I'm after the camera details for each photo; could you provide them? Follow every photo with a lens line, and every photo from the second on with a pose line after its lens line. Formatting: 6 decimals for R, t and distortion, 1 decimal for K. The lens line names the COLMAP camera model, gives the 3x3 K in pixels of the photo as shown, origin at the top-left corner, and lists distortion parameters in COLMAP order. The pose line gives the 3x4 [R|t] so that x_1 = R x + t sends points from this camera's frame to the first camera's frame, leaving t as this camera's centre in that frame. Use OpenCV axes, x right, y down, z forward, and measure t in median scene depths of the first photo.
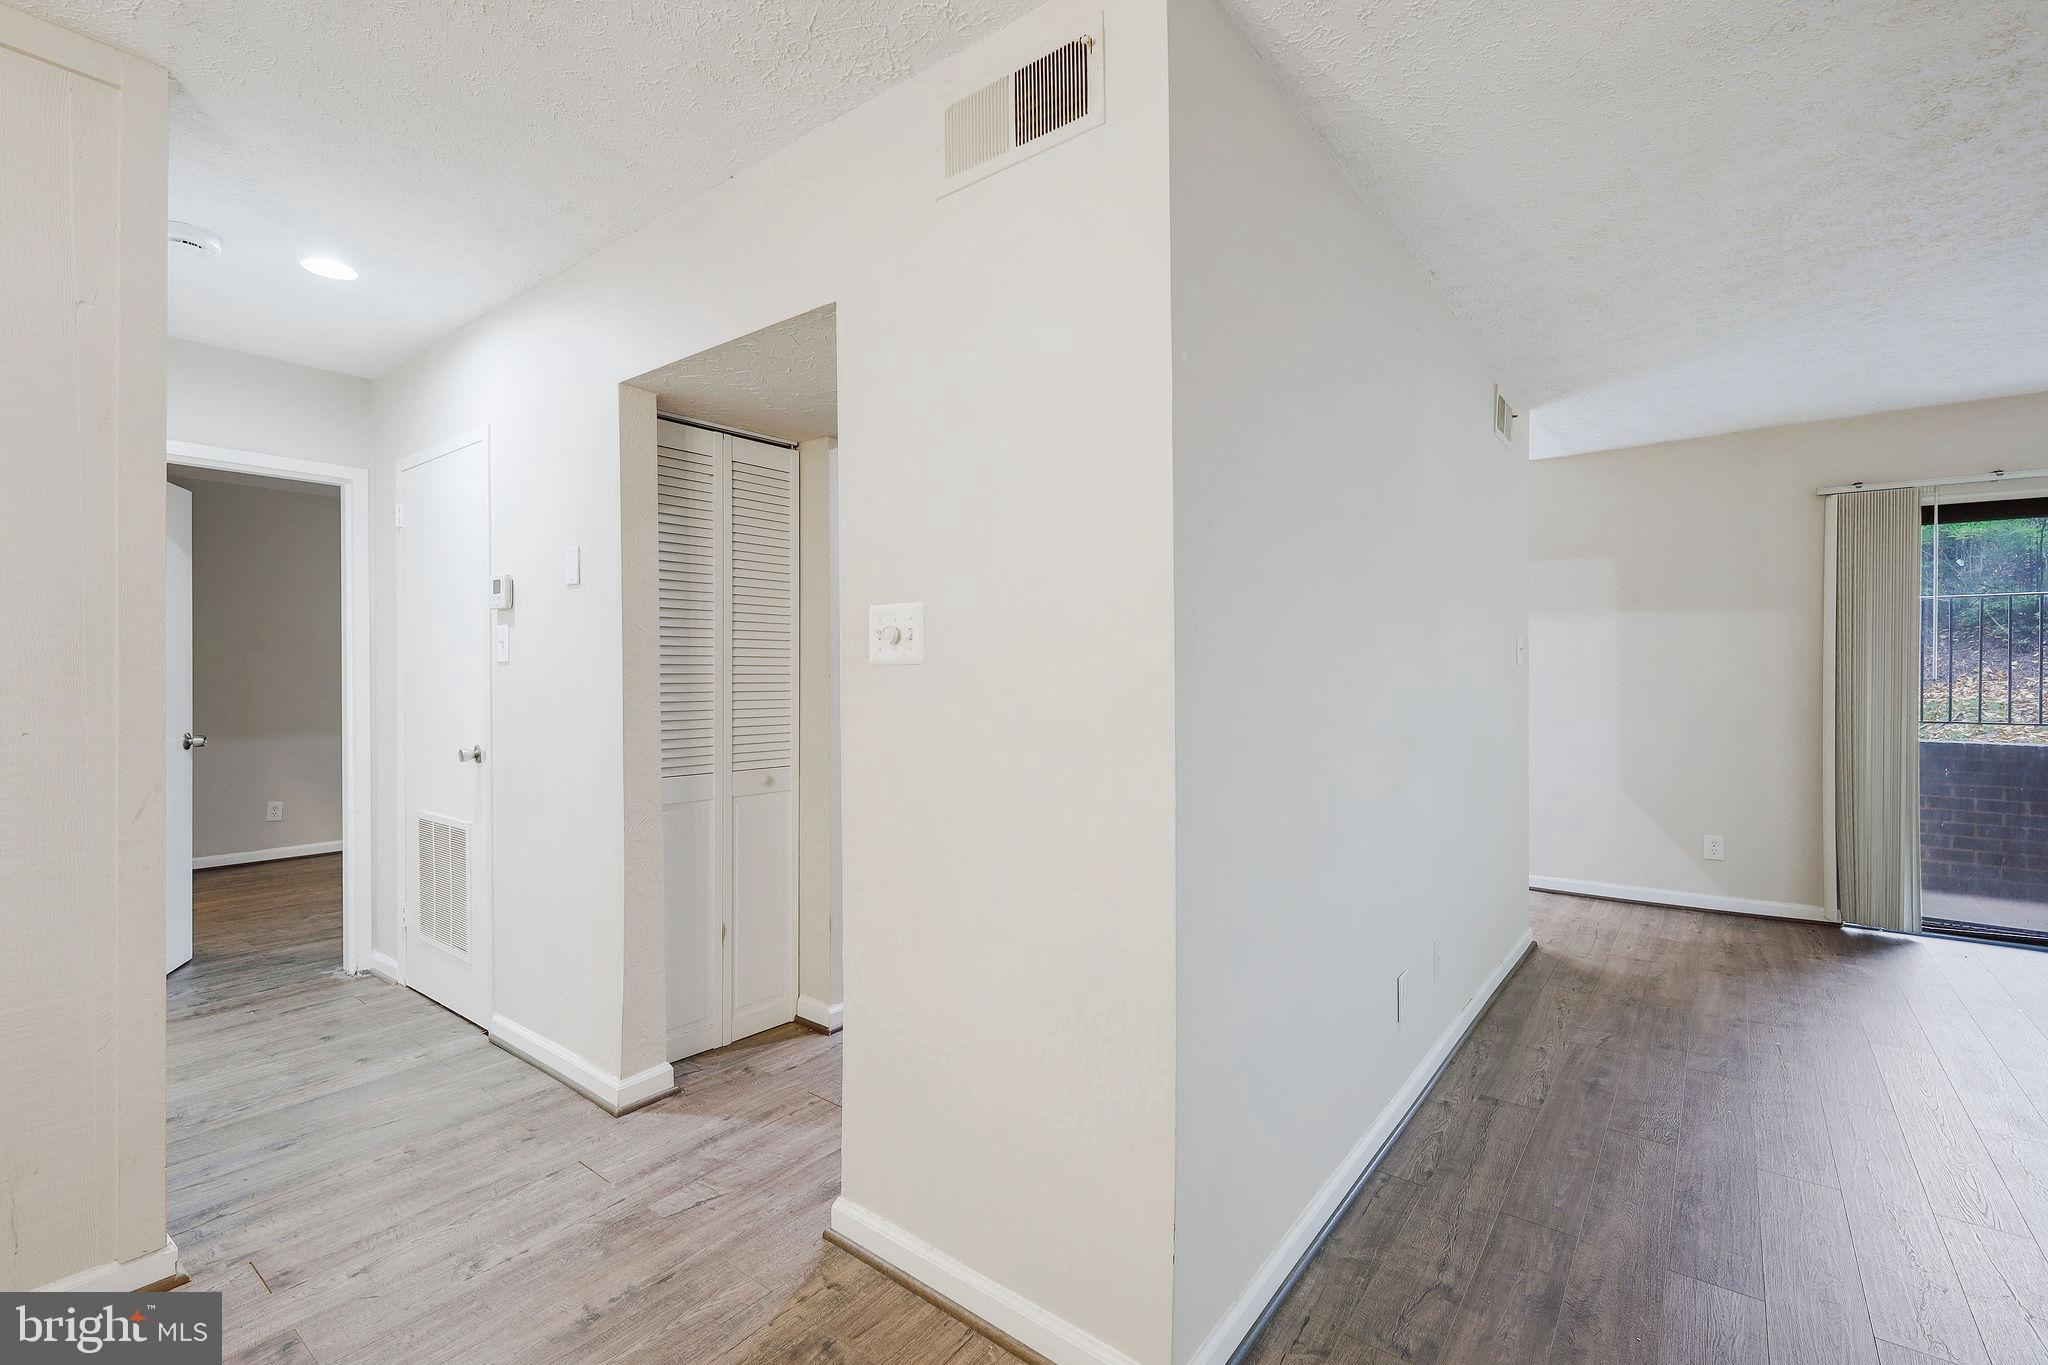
lens RADIAL K [[916.5, 0, 1032.3], [0, 916.5, 681.8], [0, 0, 1]] dist [0.003345, 0.001014]
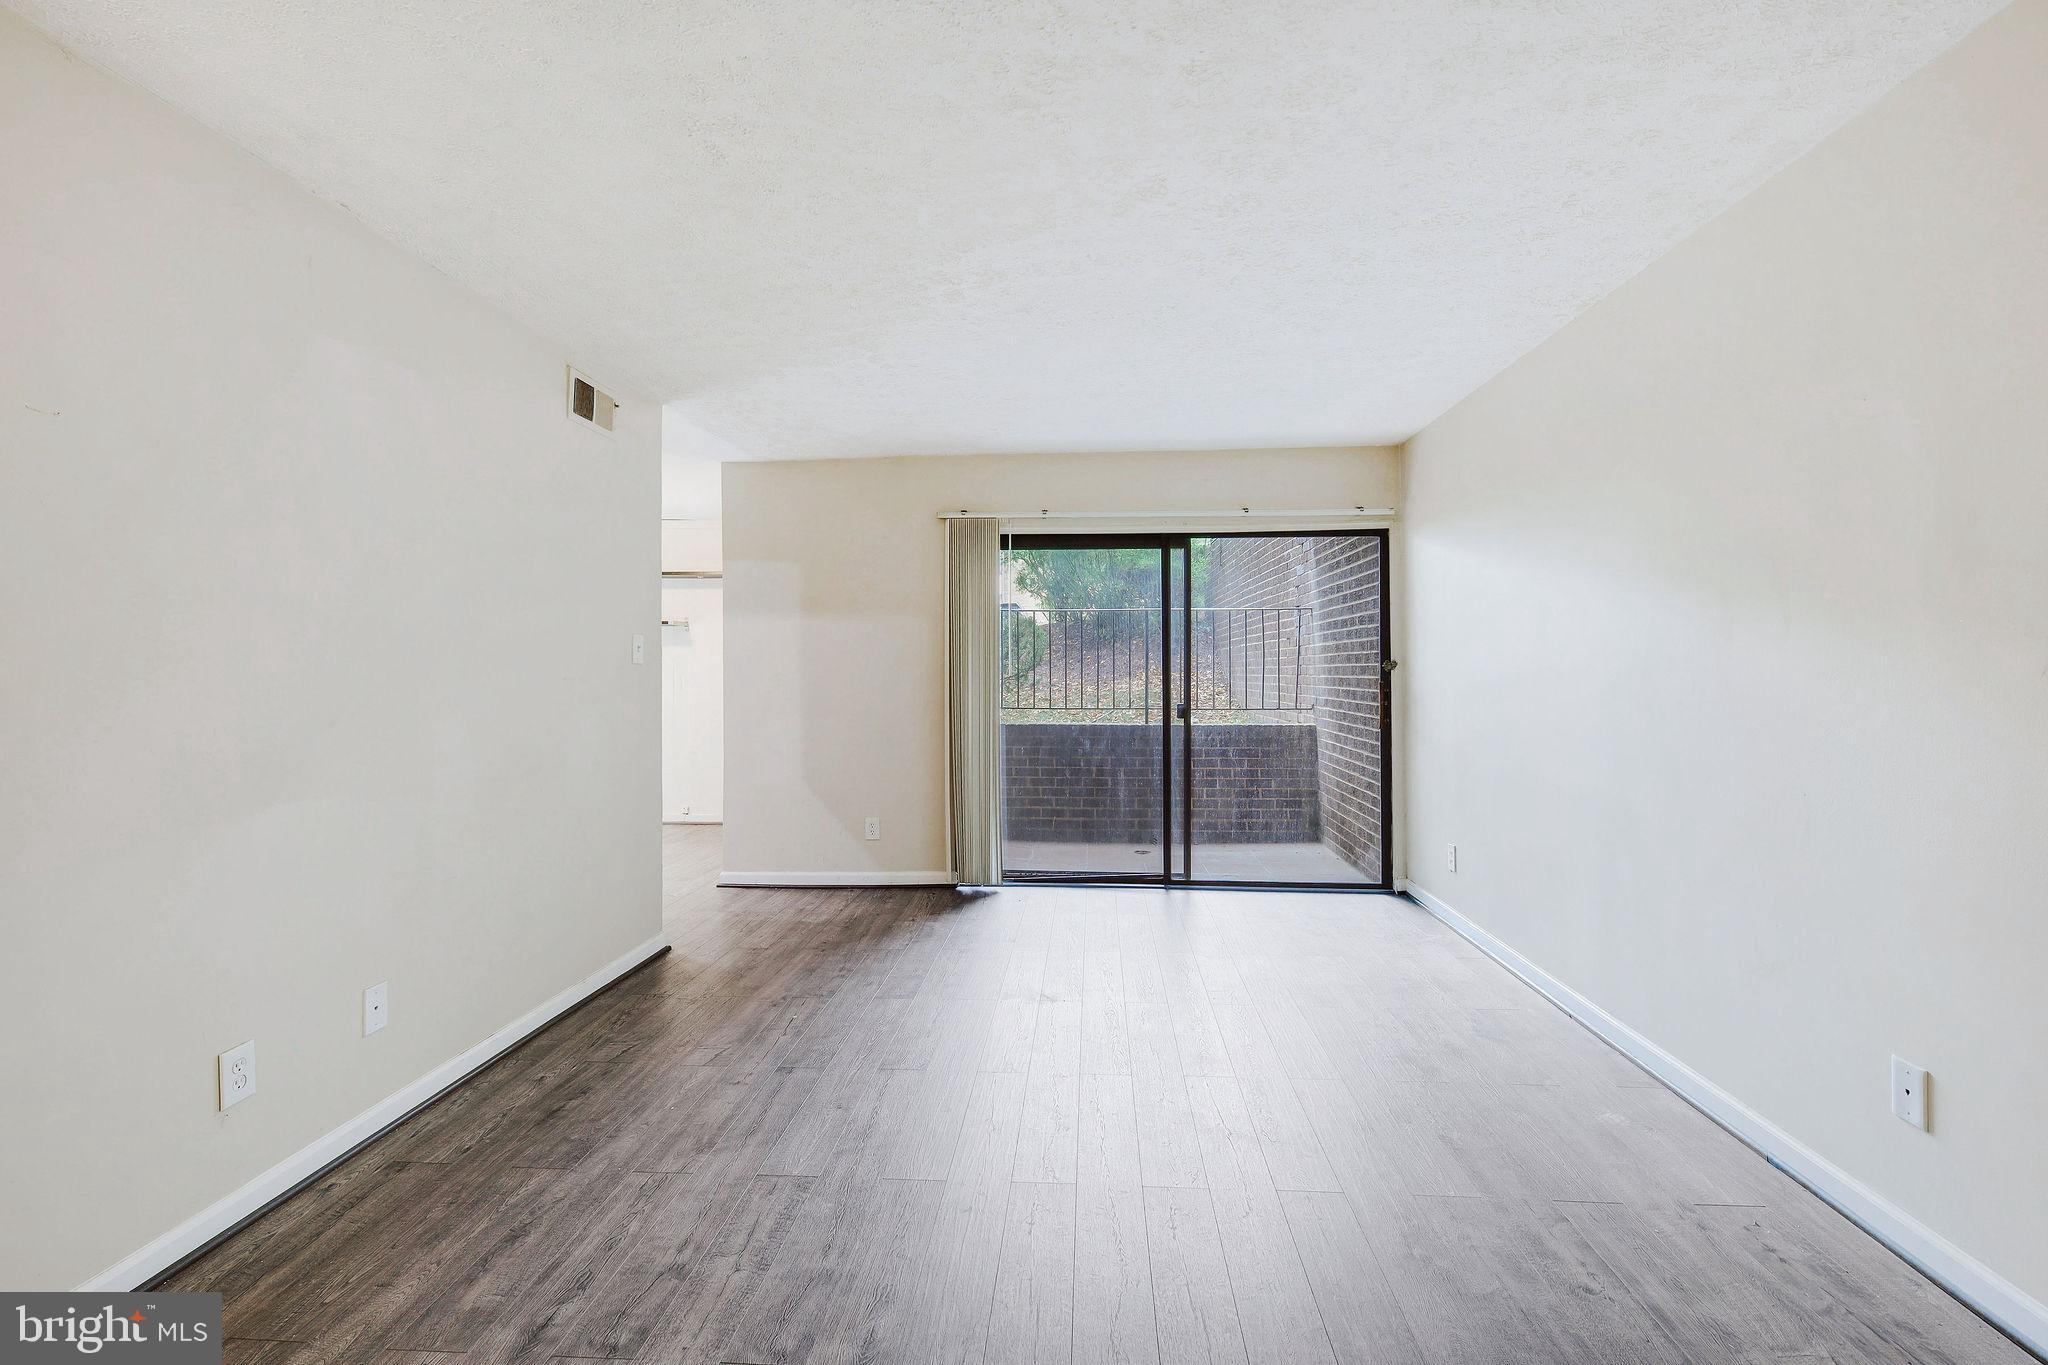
lens RADIAL K [[916.5, 0, 1025.4], [0, 916.5, 666.5], [0, 0, 1]] dist [0.003345, 0.001014]
pose [[0.840467, -0.005142, 0.541838, 0.333877], [0.014796, 0.999800, -0.013464, 0.001935], [-0.541661, 0.019333, 0.840375, -0.039403]]
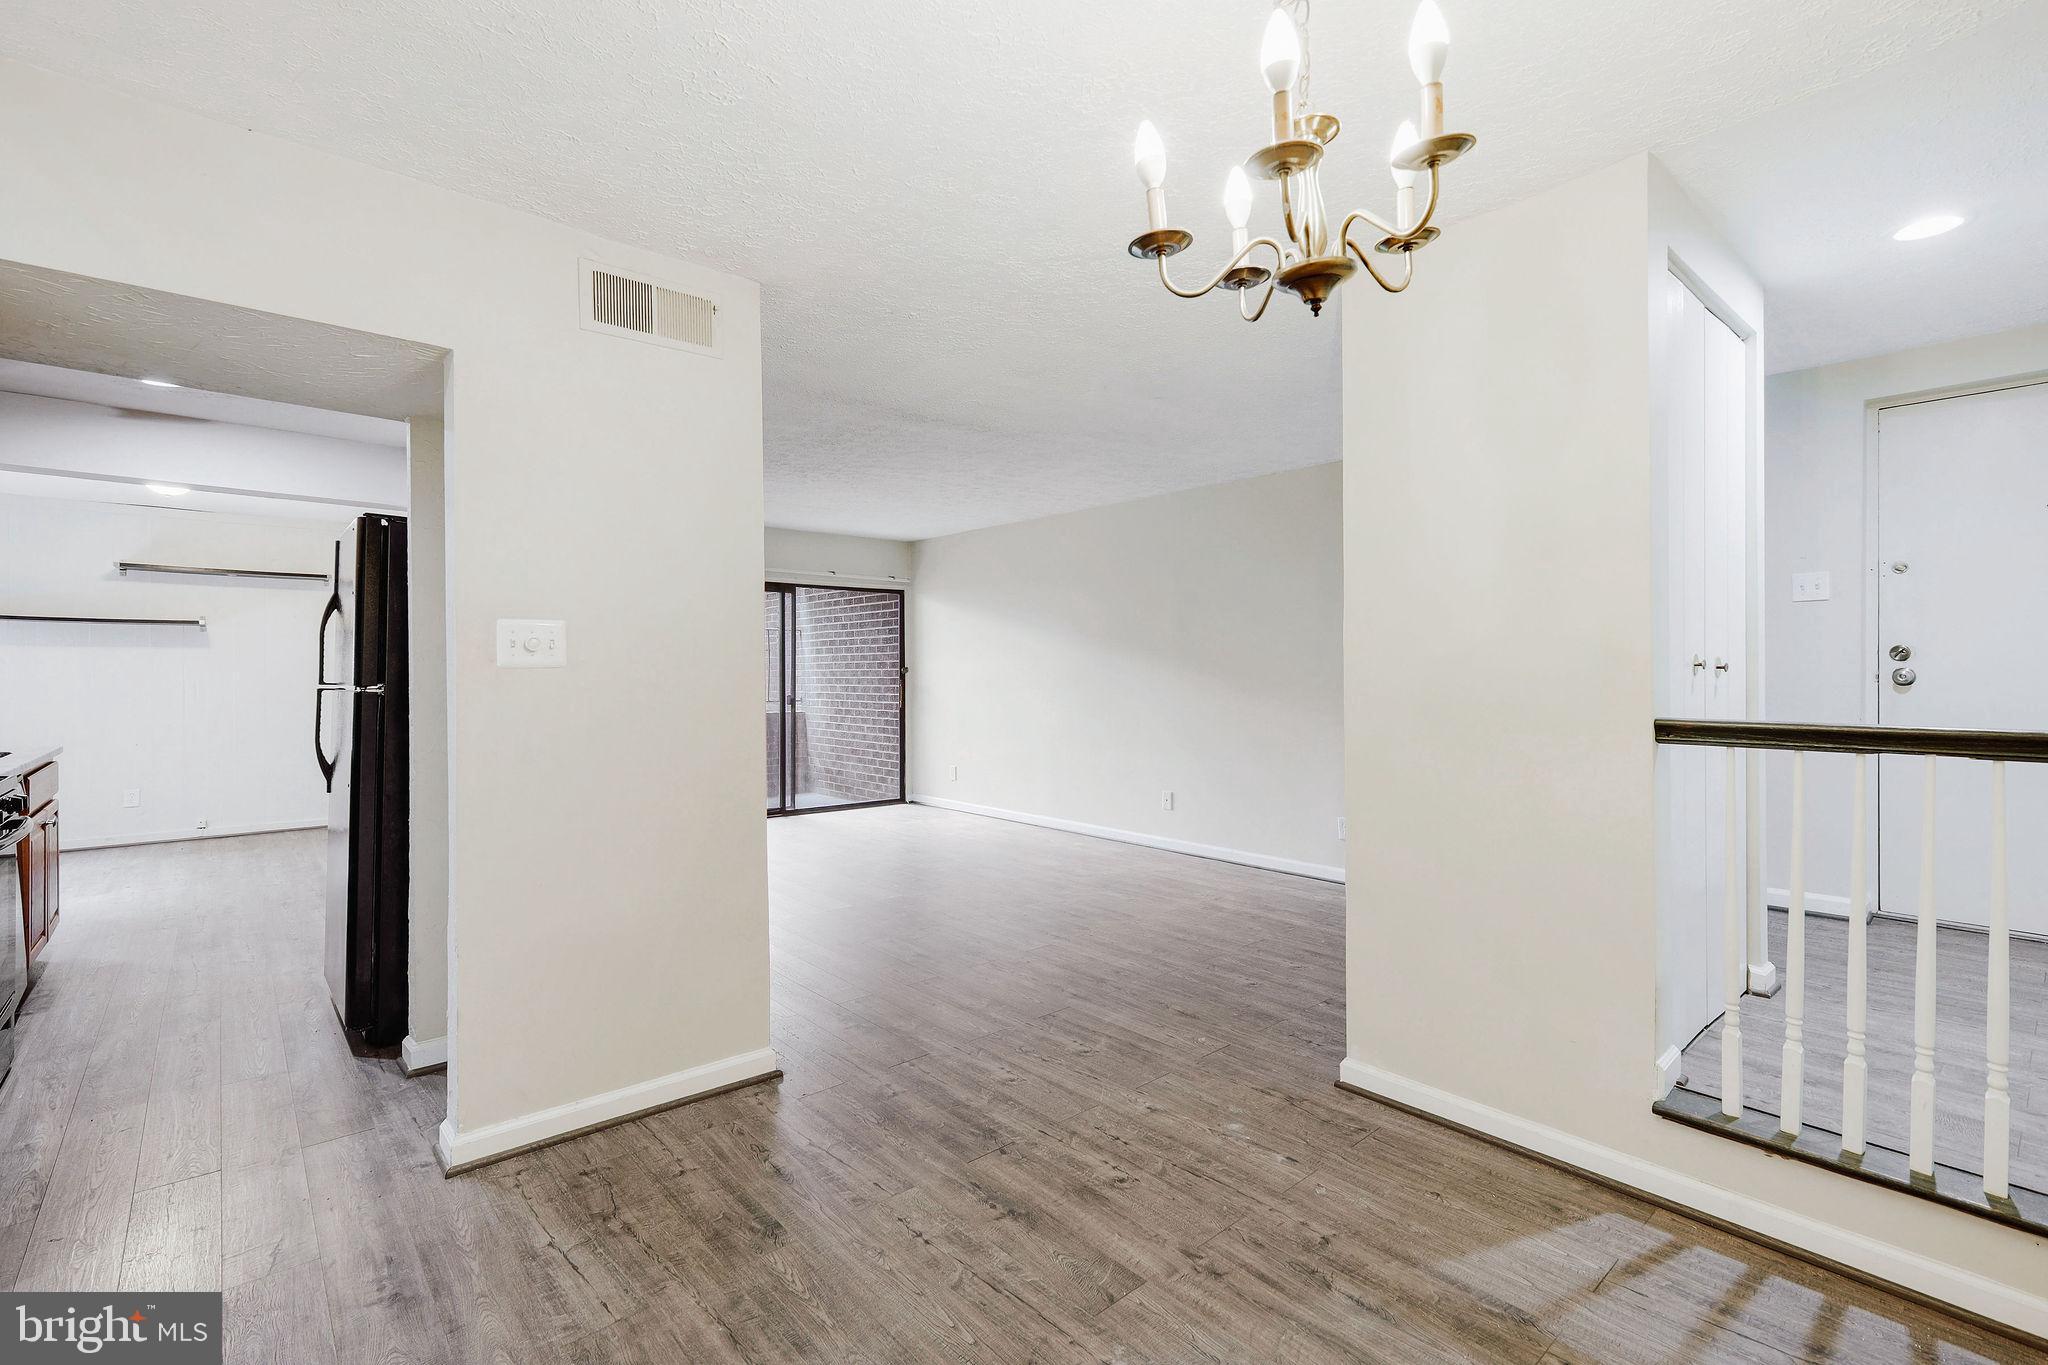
lens RADIAL K [[916.5, 0, 1015.8], [0, 916.5, 675.8], [0, 0, 1]] dist [0.003345, 0.001014]
pose [[0.211003, -0.007375, 0.977458, -0.737838], [0.017682, 0.999837, 0.003727, -0.000383], [-0.977325, 0.016497, 0.211099, 0.046401]]
